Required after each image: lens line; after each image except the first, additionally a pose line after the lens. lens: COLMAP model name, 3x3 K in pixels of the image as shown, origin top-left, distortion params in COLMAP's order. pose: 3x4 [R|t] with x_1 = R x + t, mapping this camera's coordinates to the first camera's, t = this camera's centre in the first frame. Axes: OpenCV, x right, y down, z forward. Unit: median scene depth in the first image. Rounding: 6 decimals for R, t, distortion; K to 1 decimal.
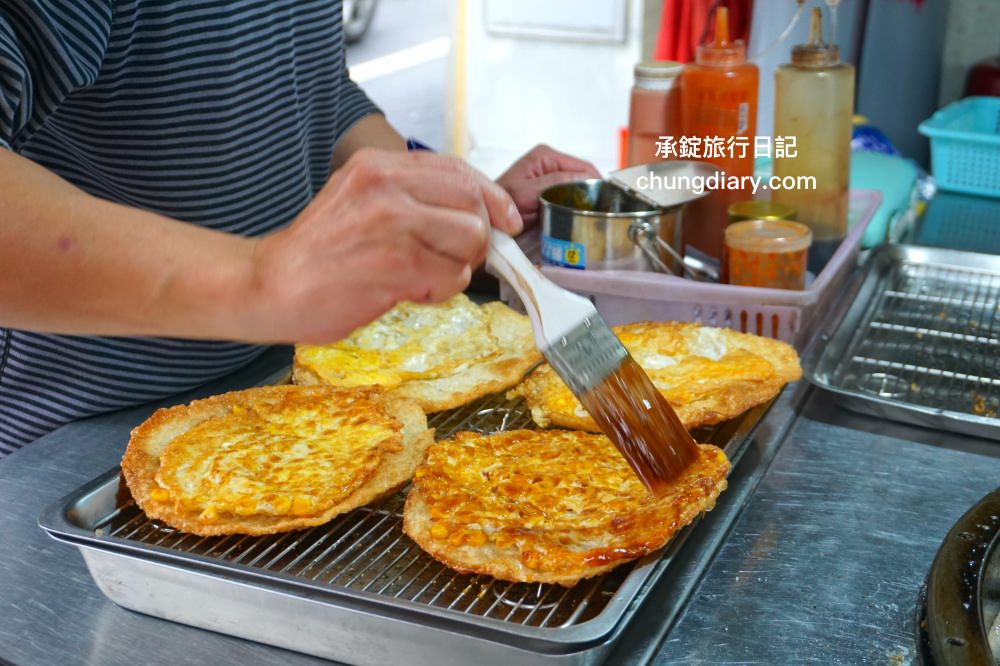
lens RADIAL K [[1463.1, 0, 500.0], [0, 1463.1, 333.0], [0, 0, 1]] dist [0.007963, 0.082444]
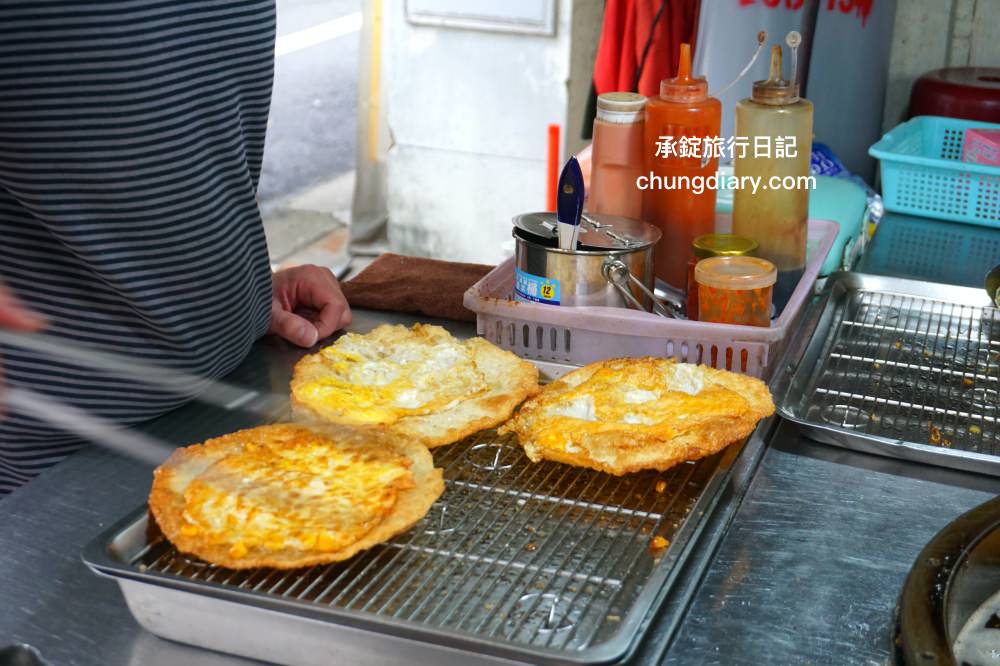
lens RADIAL K [[1648.8, 0, 485.0], [0, 1648.8, 329.6], [0, 0, 1]] dist [0.026764, -0.108067]
pose [[0.997967, -0.002365, 0.063688, -0.080885], [0.002119, 0.999990, 0.003915, -0.035359], [-0.063696, -0.003772, 0.997962, -0.186518]]
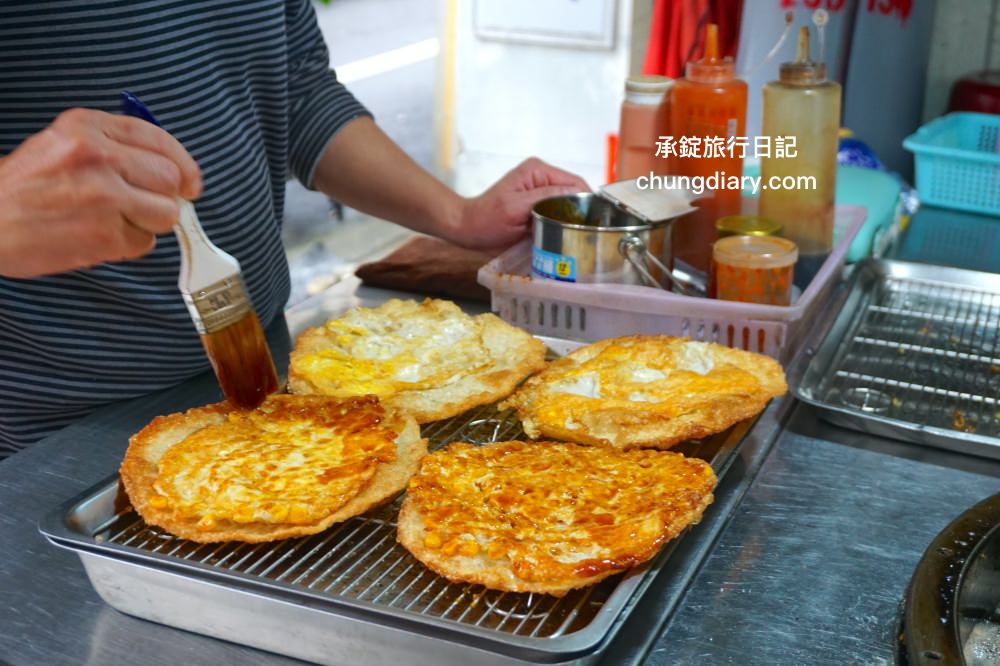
lens RADIAL K [[1467.3, 0, 500.0], [0, 1467.3, 333.0], [0, 0, 1]] dist [0.009471, -0.018848]
pose [[0.999849, 0.012518, 0.012065, -0.007174], [-0.012532, 0.999921, 0.001118, -0.009939], [-0.012050, -0.001269, 0.999927, -0.023077]]
